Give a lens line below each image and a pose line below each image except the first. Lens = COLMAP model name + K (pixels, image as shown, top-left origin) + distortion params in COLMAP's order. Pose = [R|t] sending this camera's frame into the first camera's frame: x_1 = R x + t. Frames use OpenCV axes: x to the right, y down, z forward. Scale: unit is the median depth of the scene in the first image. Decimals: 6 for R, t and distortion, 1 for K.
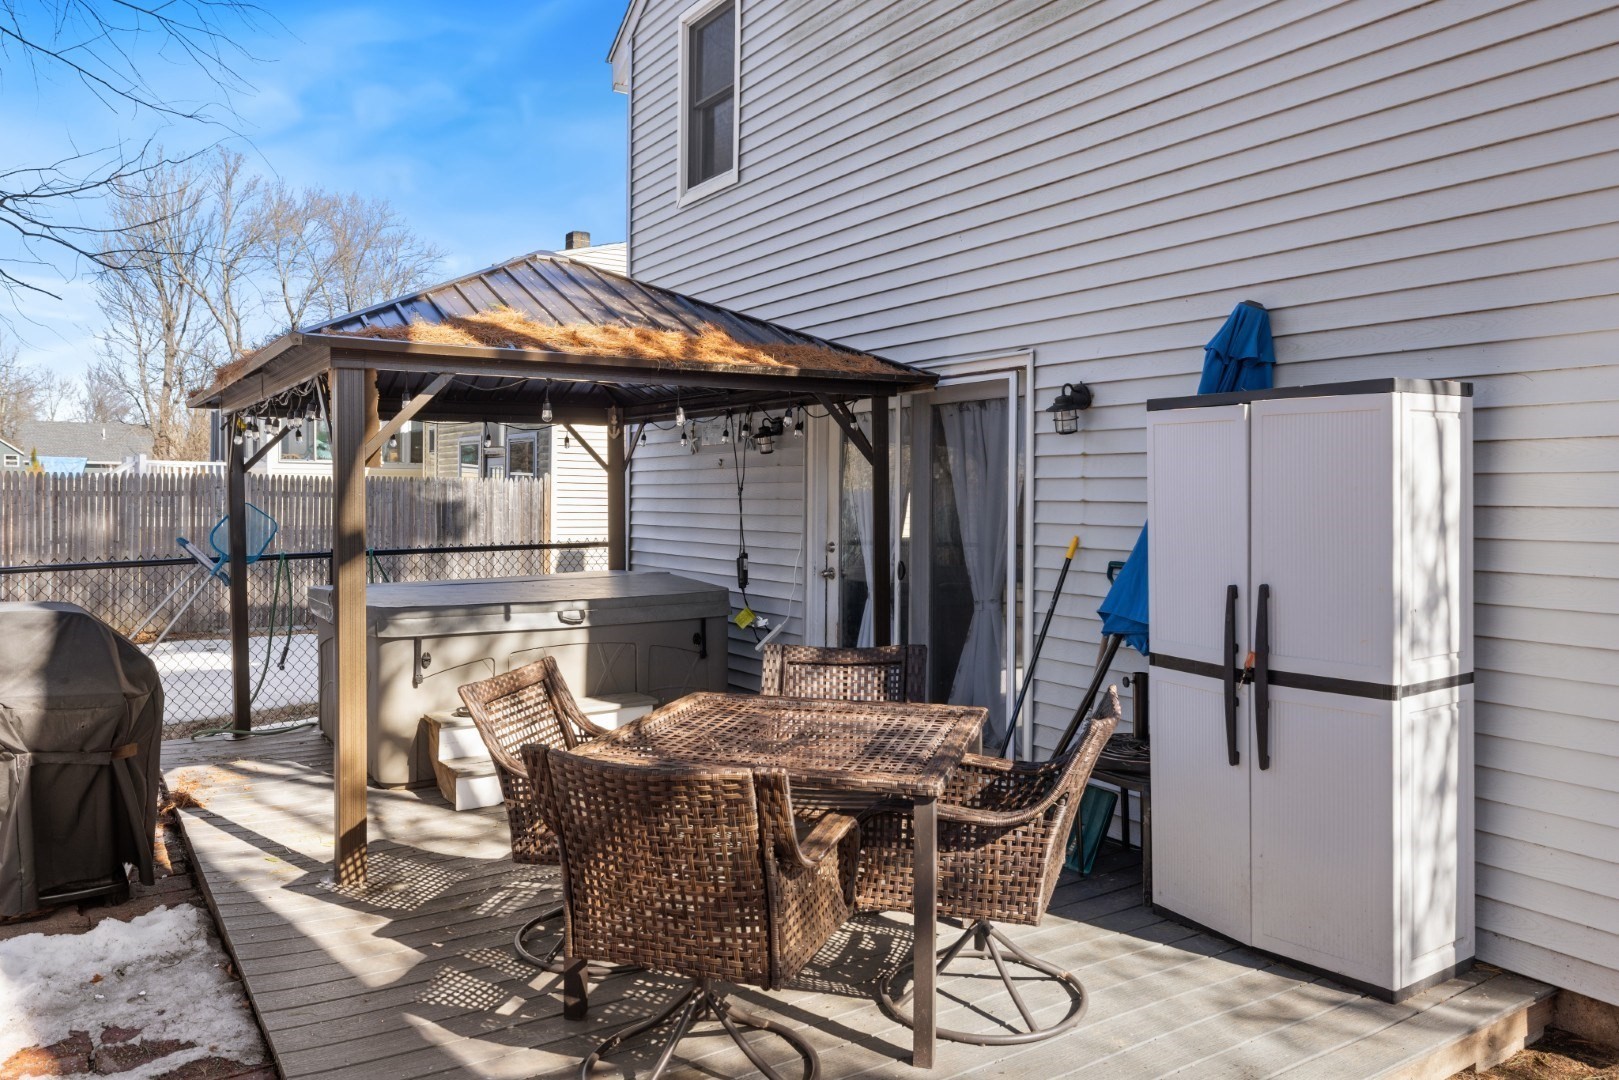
lens RADIAL K [[1130.7, 0, 808.7], [0, 1130.7, 481.1], [0, 0, 1]] dist [0.002593, 0.001991]
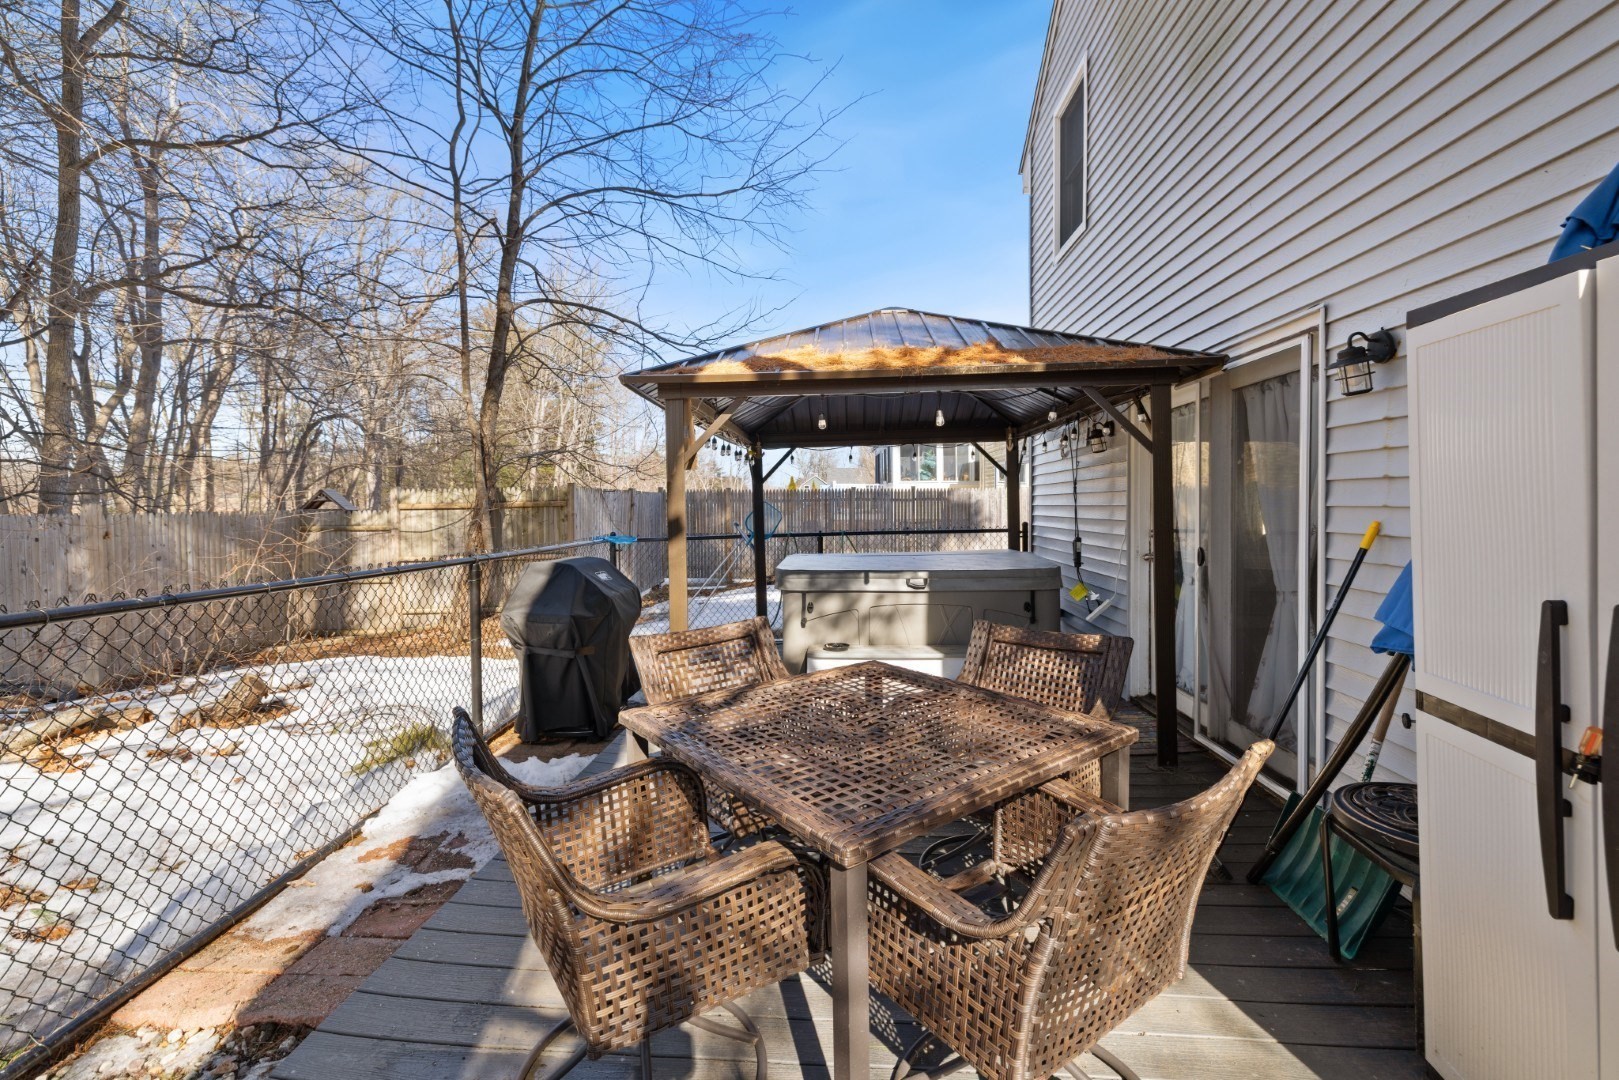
lens RADIAL K [[681.2, 0, 806.9], [0, 681.2, 511.1], [0, 0, 1]] dist [-0.003331, 0.008751]
pose [[0.795625, -0.007534, -0.605743, 0.180894], [0.023055, 0.999575, 0.017849, 0.020417], [0.605351, -0.028166, 0.795460, 0.316479]]
